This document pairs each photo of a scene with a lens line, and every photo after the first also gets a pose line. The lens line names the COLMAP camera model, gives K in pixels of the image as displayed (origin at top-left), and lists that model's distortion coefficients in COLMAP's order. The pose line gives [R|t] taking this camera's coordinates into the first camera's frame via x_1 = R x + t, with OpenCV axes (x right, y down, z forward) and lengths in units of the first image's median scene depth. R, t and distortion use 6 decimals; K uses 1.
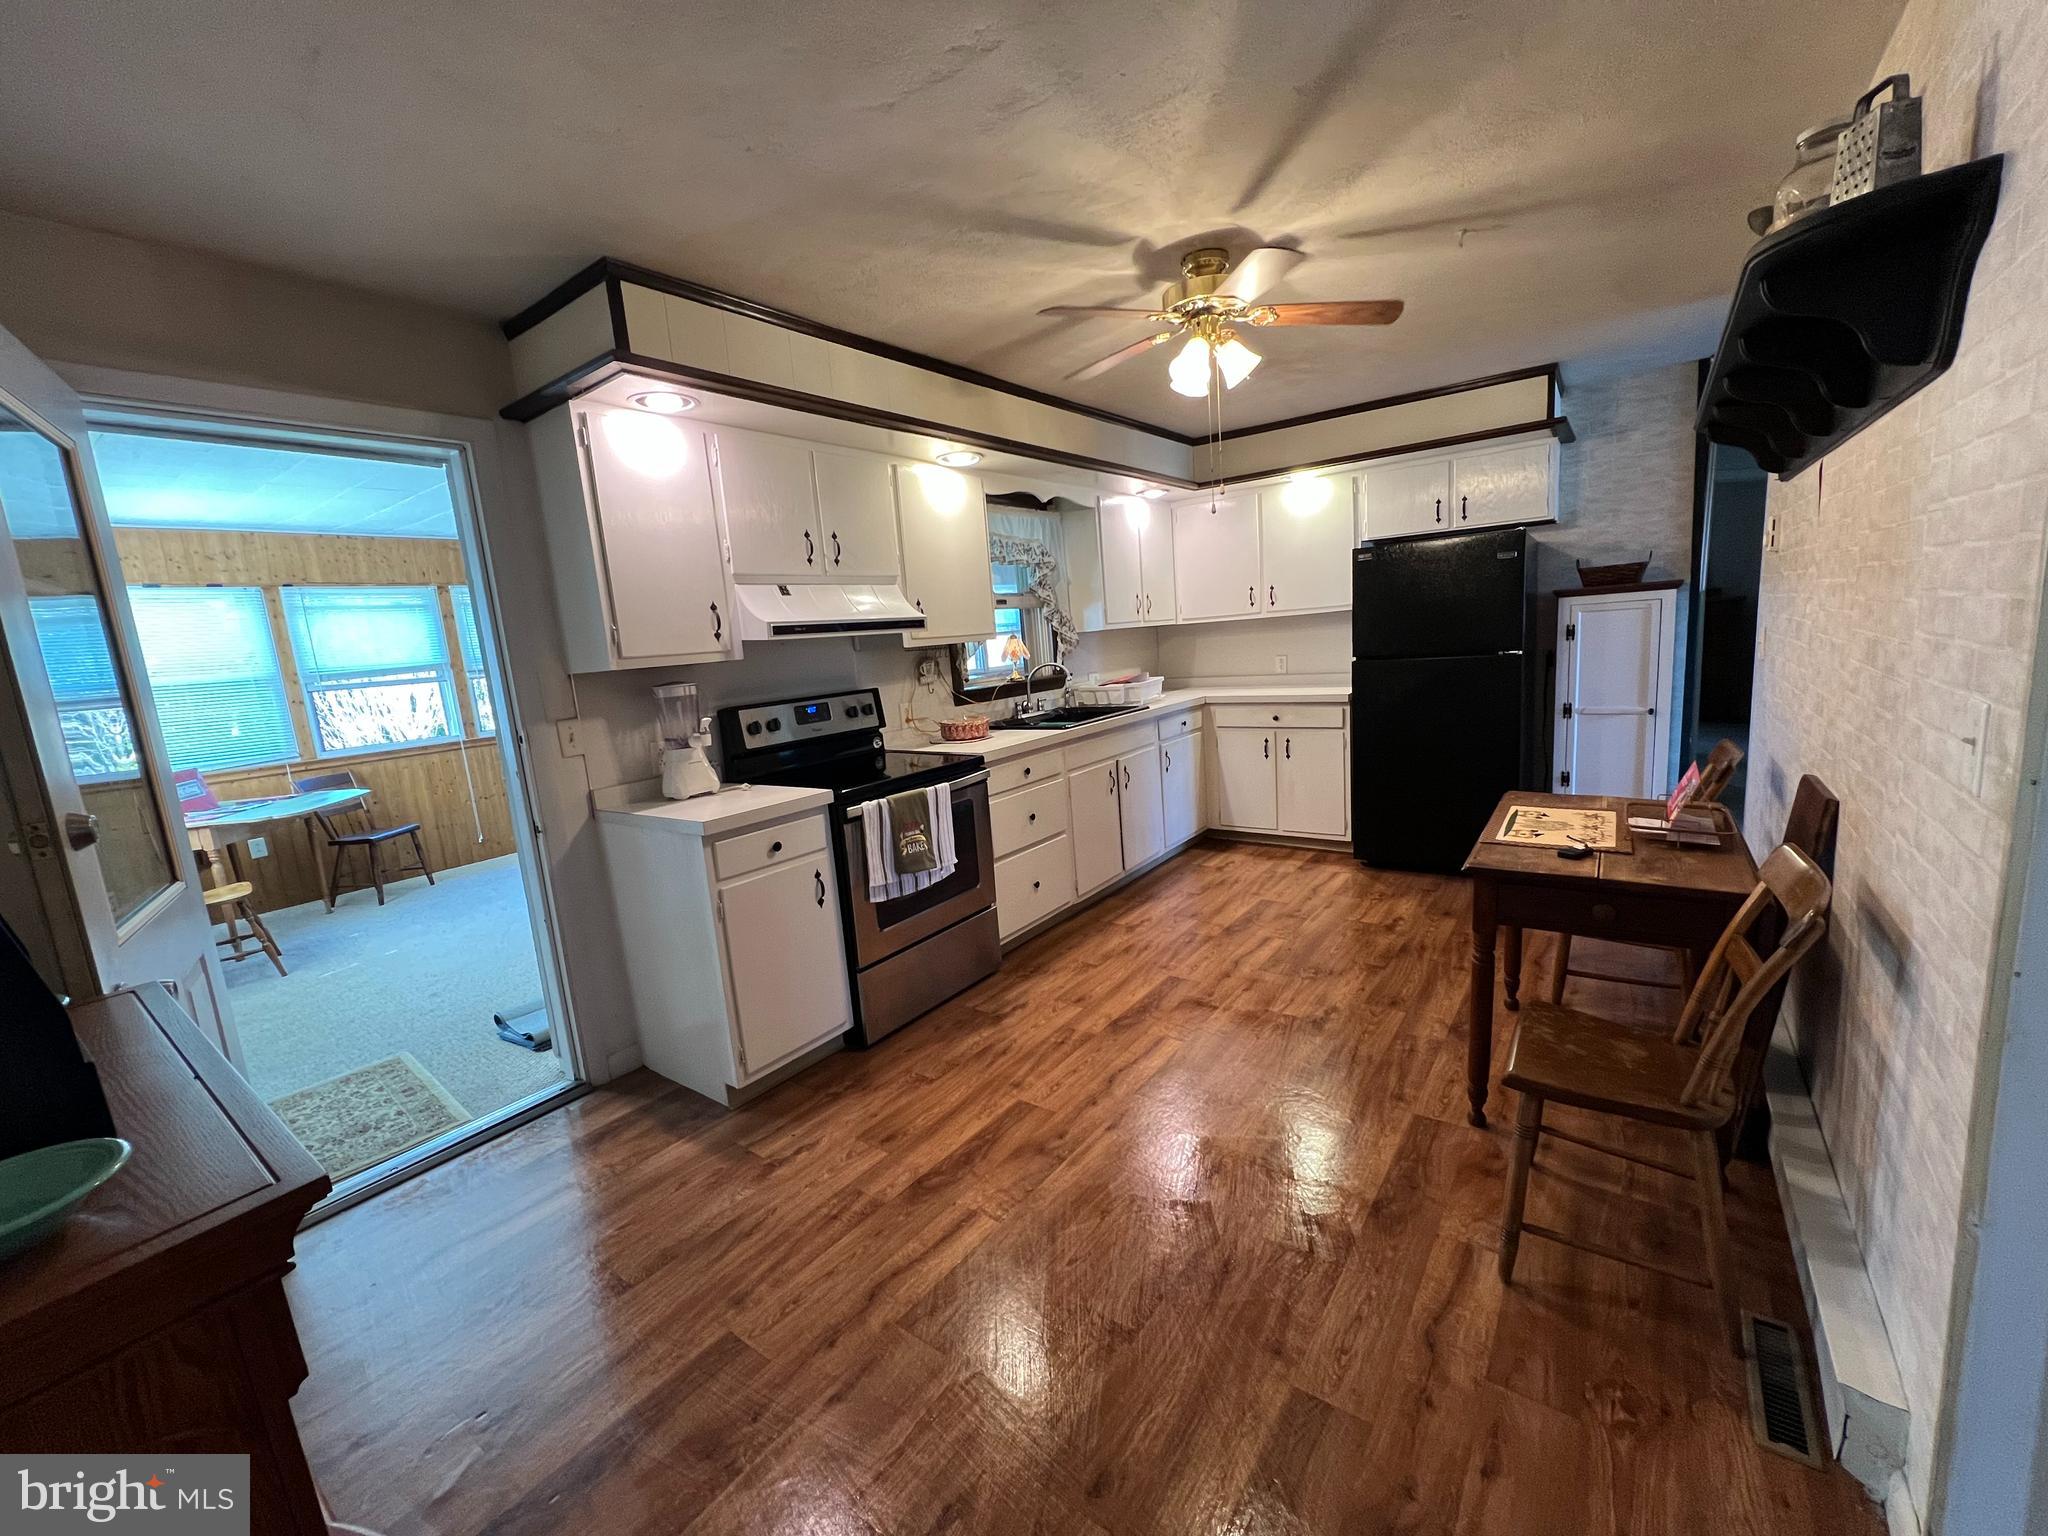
lens RADIAL K [[816.0, 0, 1024.0], [0, 816.0, 768.0], [0, 0, 1]] dist [-0.000595, -0.000318]
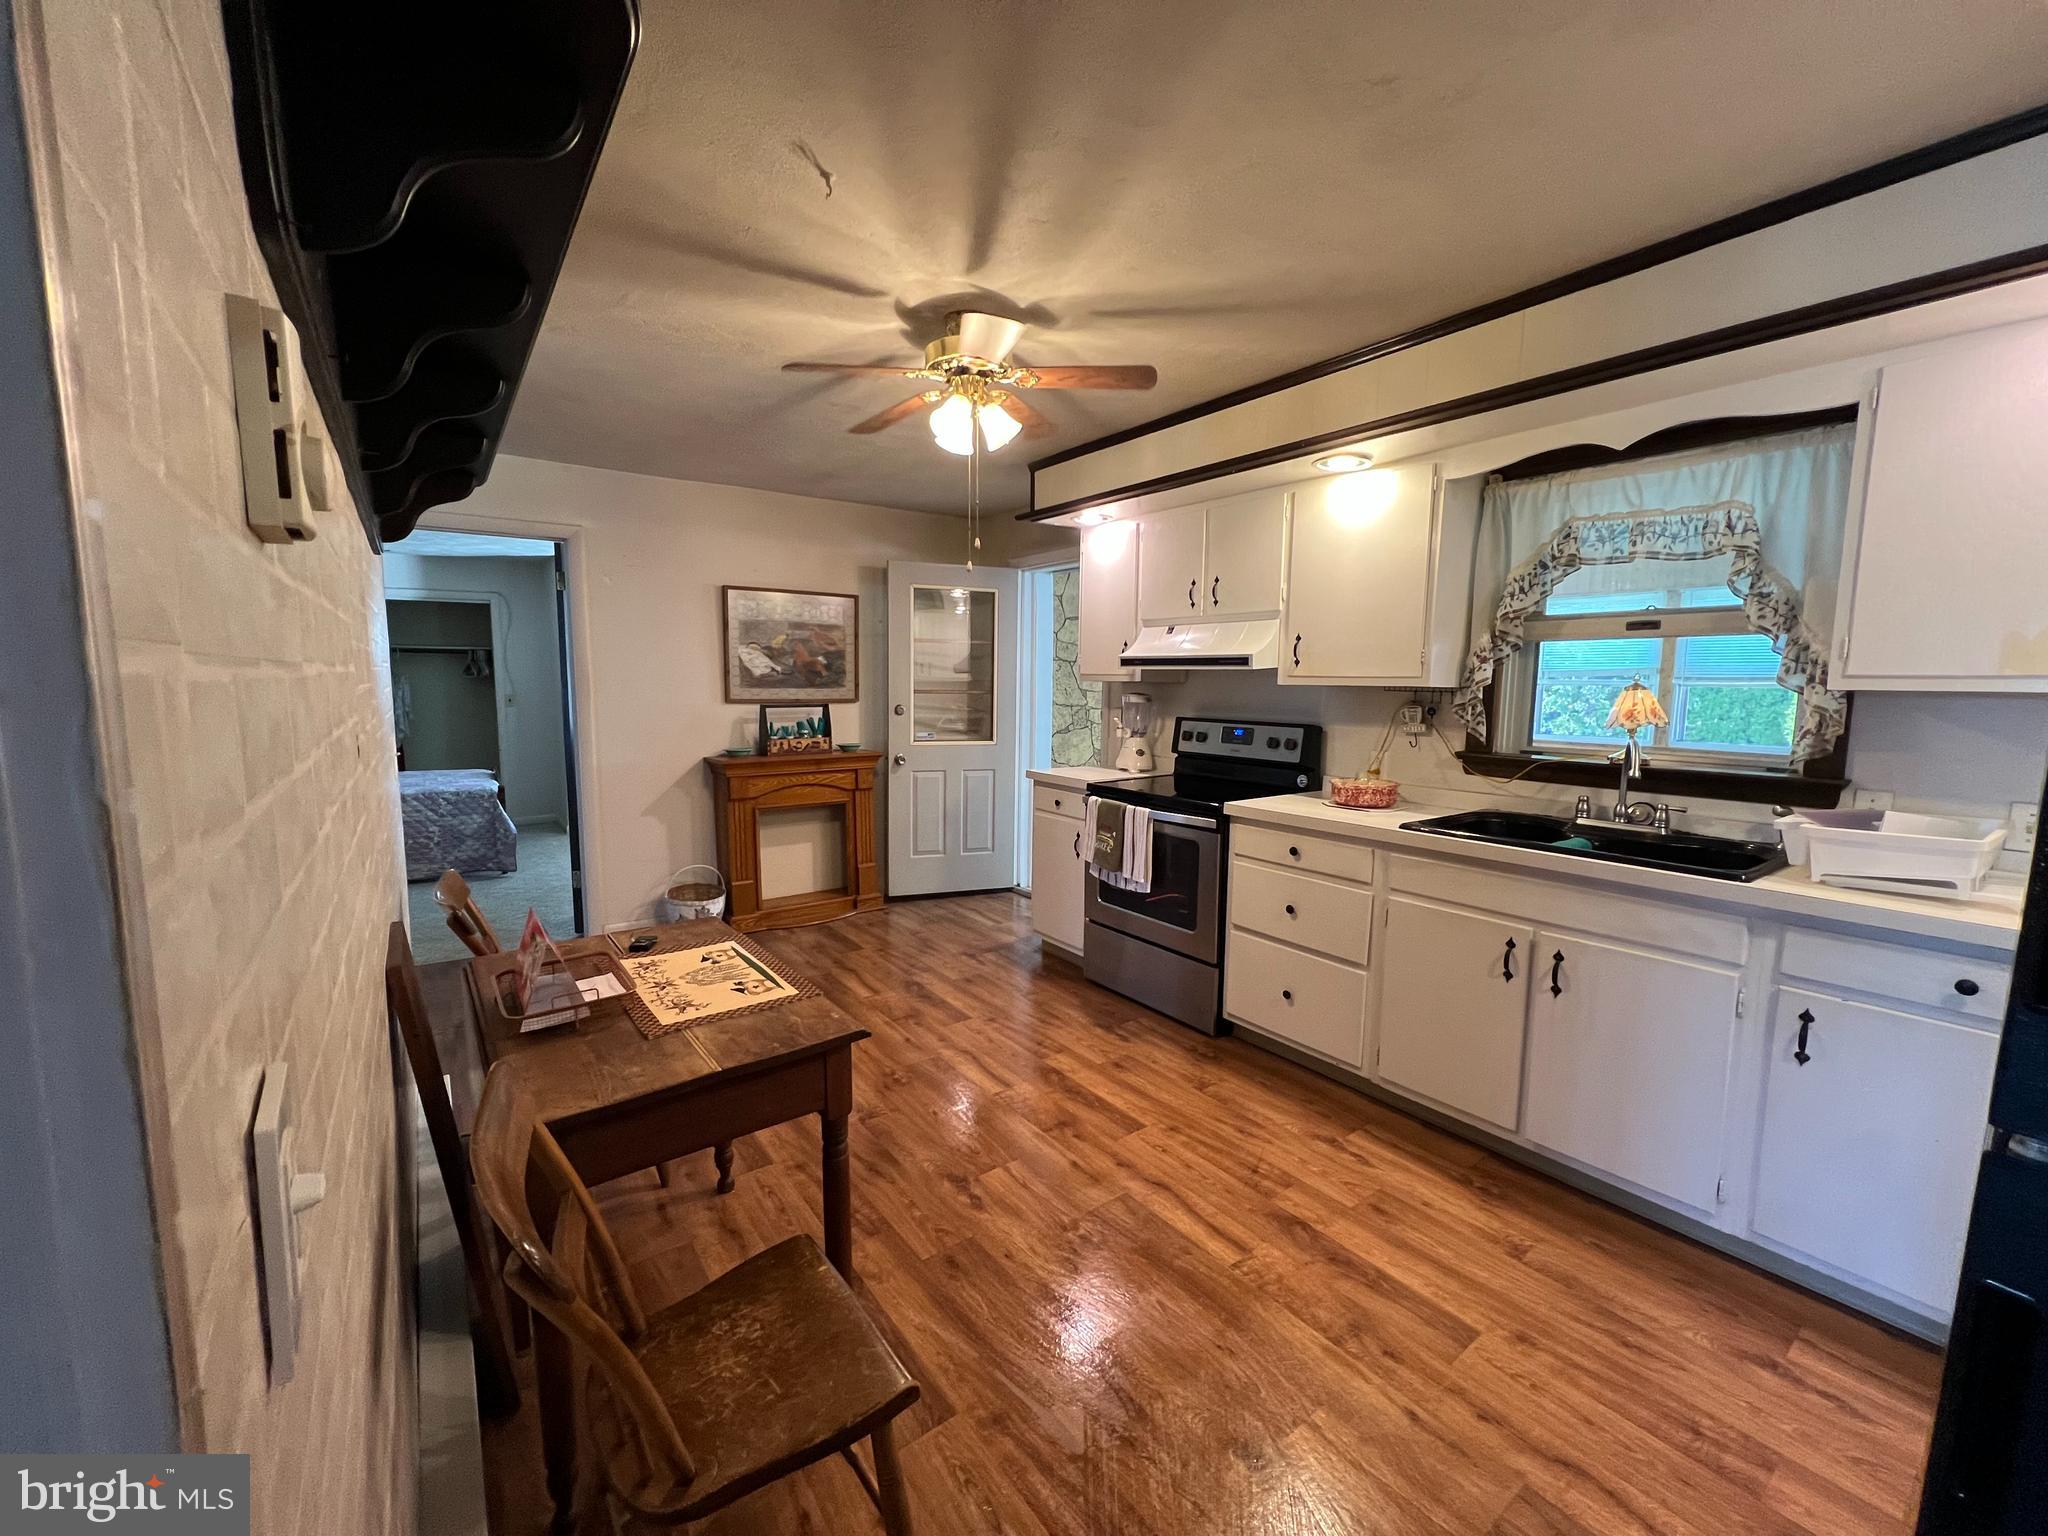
lens RADIAL K [[823.6, 0, 1021.0], [0, 823.6, 775.4], [0, 0, 1]] dist [-0.012724, 0.000056]
pose [[-0.284257, 0.256567, -0.923781, 0.880037], [-0.076921, 0.954319, 0.288718, -0.316987], [0.955657, 0.153129, -0.251536, 1.004928]]
